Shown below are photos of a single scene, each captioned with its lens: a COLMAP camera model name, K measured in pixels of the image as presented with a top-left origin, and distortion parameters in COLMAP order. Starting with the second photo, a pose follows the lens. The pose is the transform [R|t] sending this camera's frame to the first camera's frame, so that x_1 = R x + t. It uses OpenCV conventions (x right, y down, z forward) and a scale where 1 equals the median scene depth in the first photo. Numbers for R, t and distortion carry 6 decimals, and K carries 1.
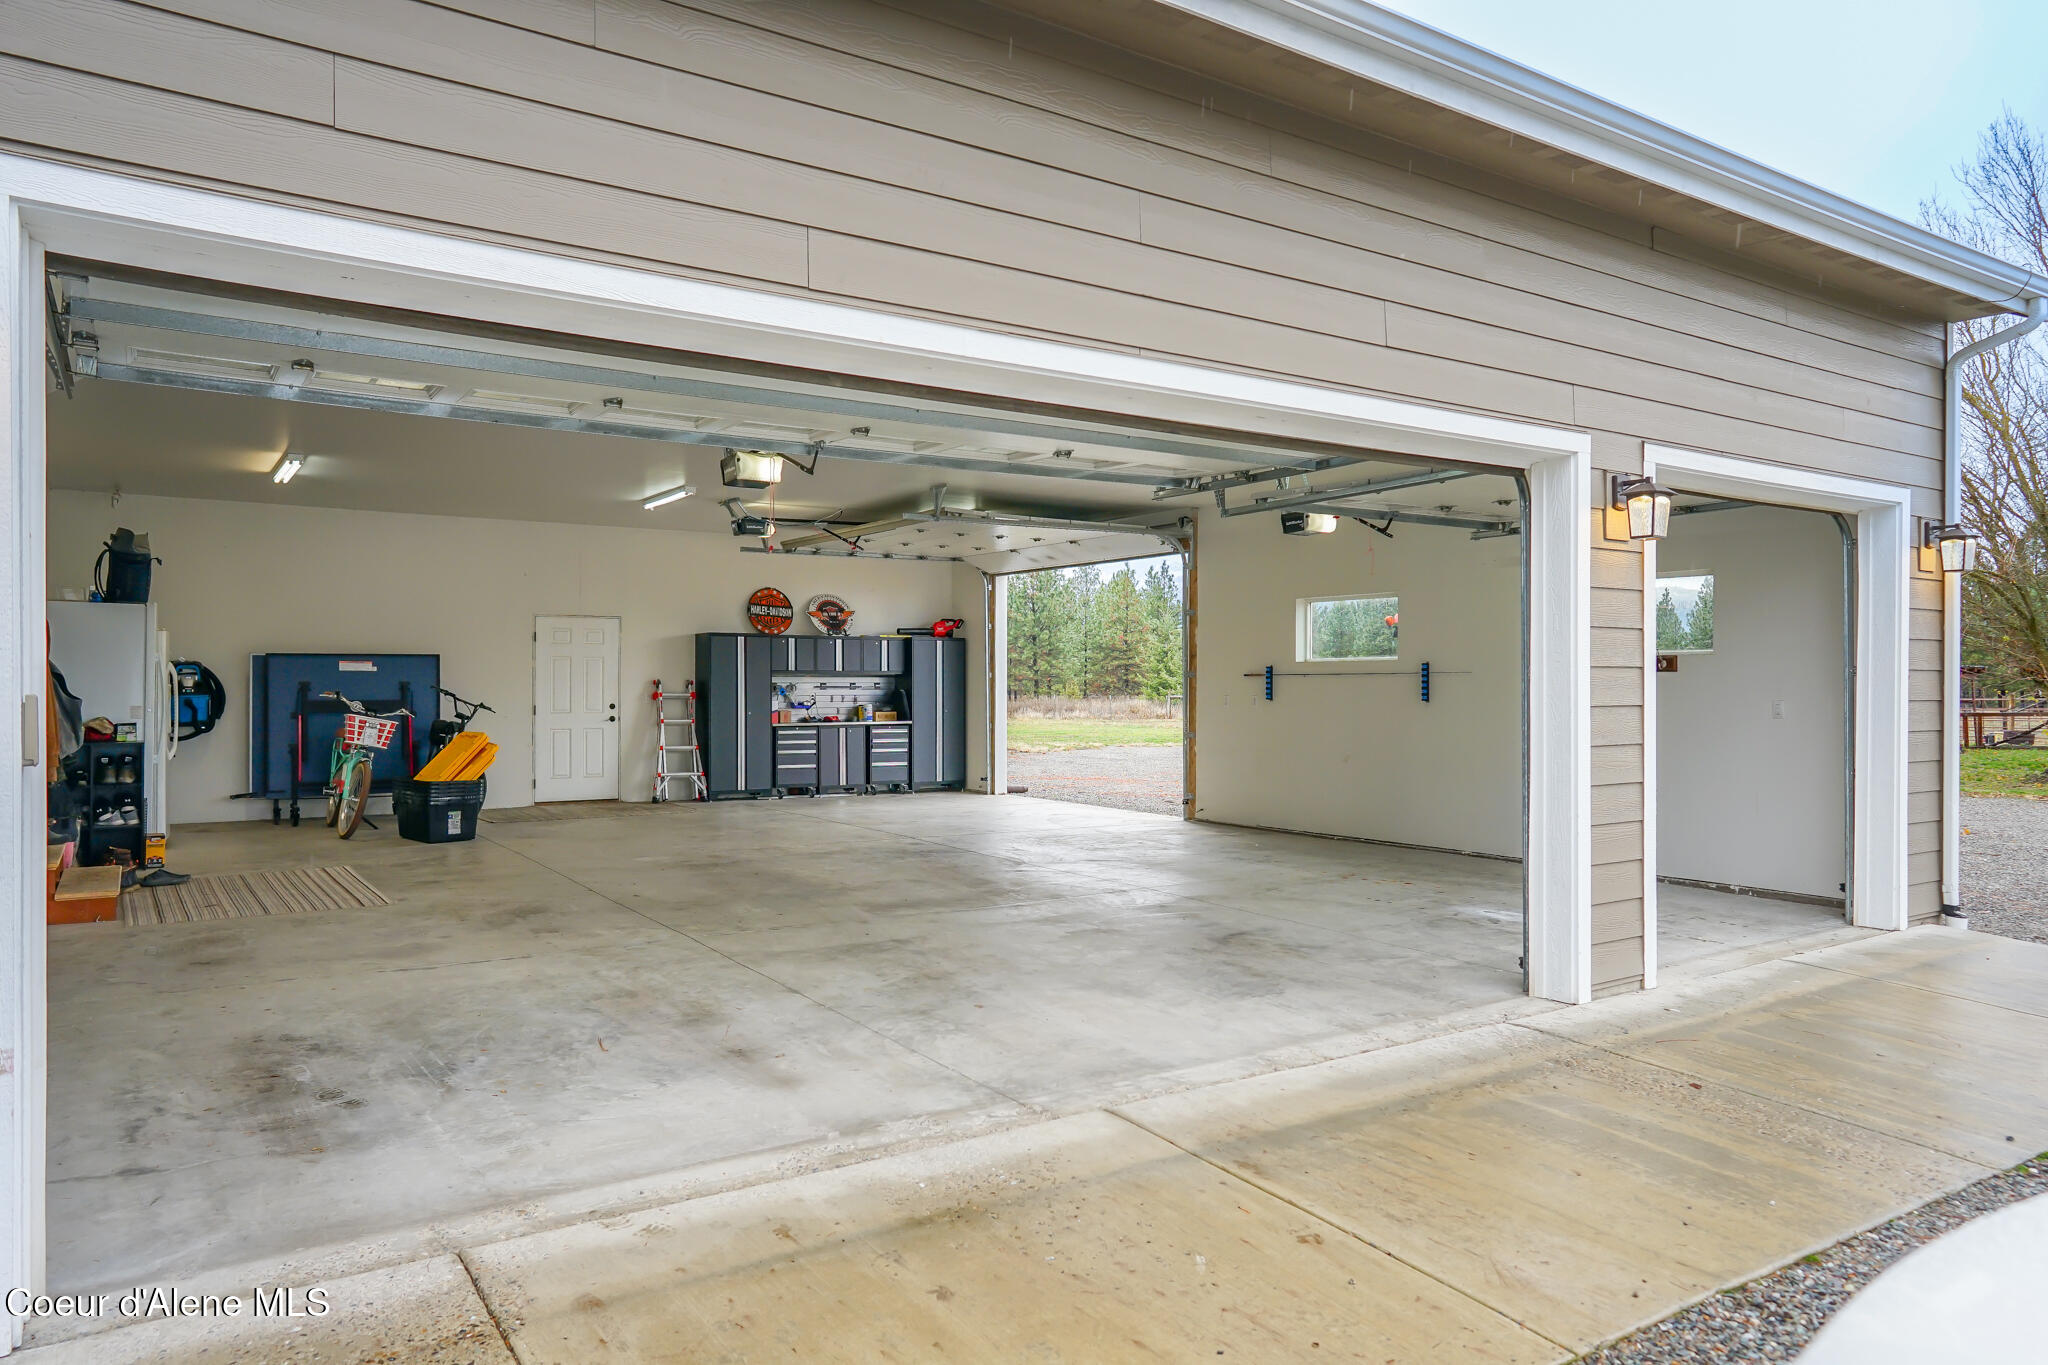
lens RADIAL K [[1326.3, 0, 1031.1], [0, 1326.3, 684.3], [0, 0, 1]] dist [0.000371, 0.002378]
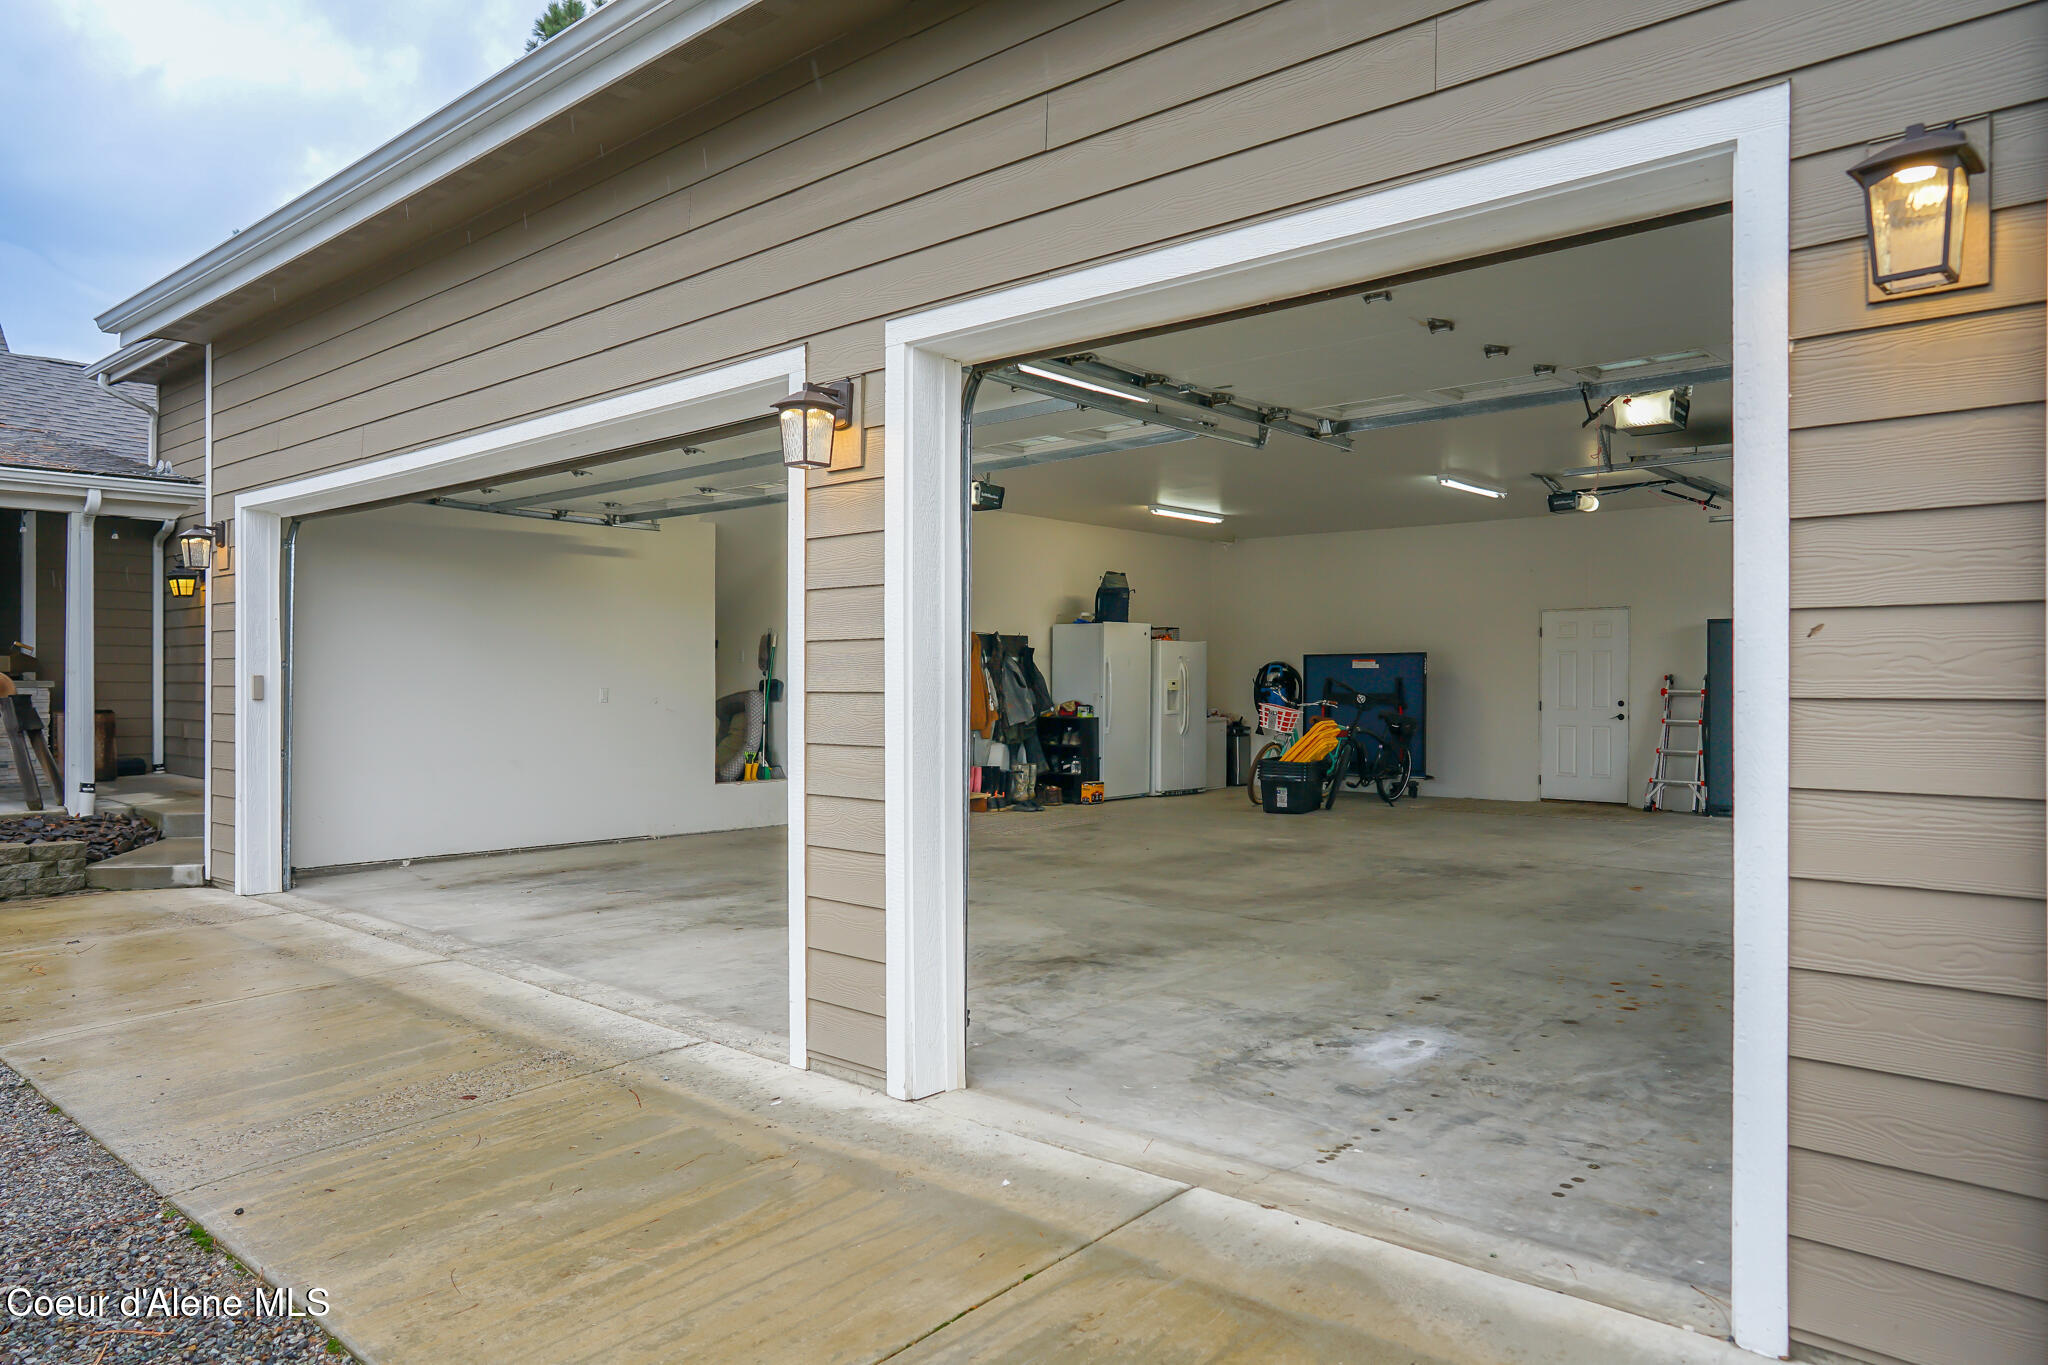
lens RADIAL K [[1326.3, 0, 1029.6], [0, 1326.3, 682.1], [0, 0, 1]] dist [0.000371, 0.002378]
pose [[0.250497, -0.002262, -0.968115, 0.552041], [-0.001982, 0.999994, -0.002850, 0.005740], [0.968115, 0.002632, 0.250491, 0.423633]]
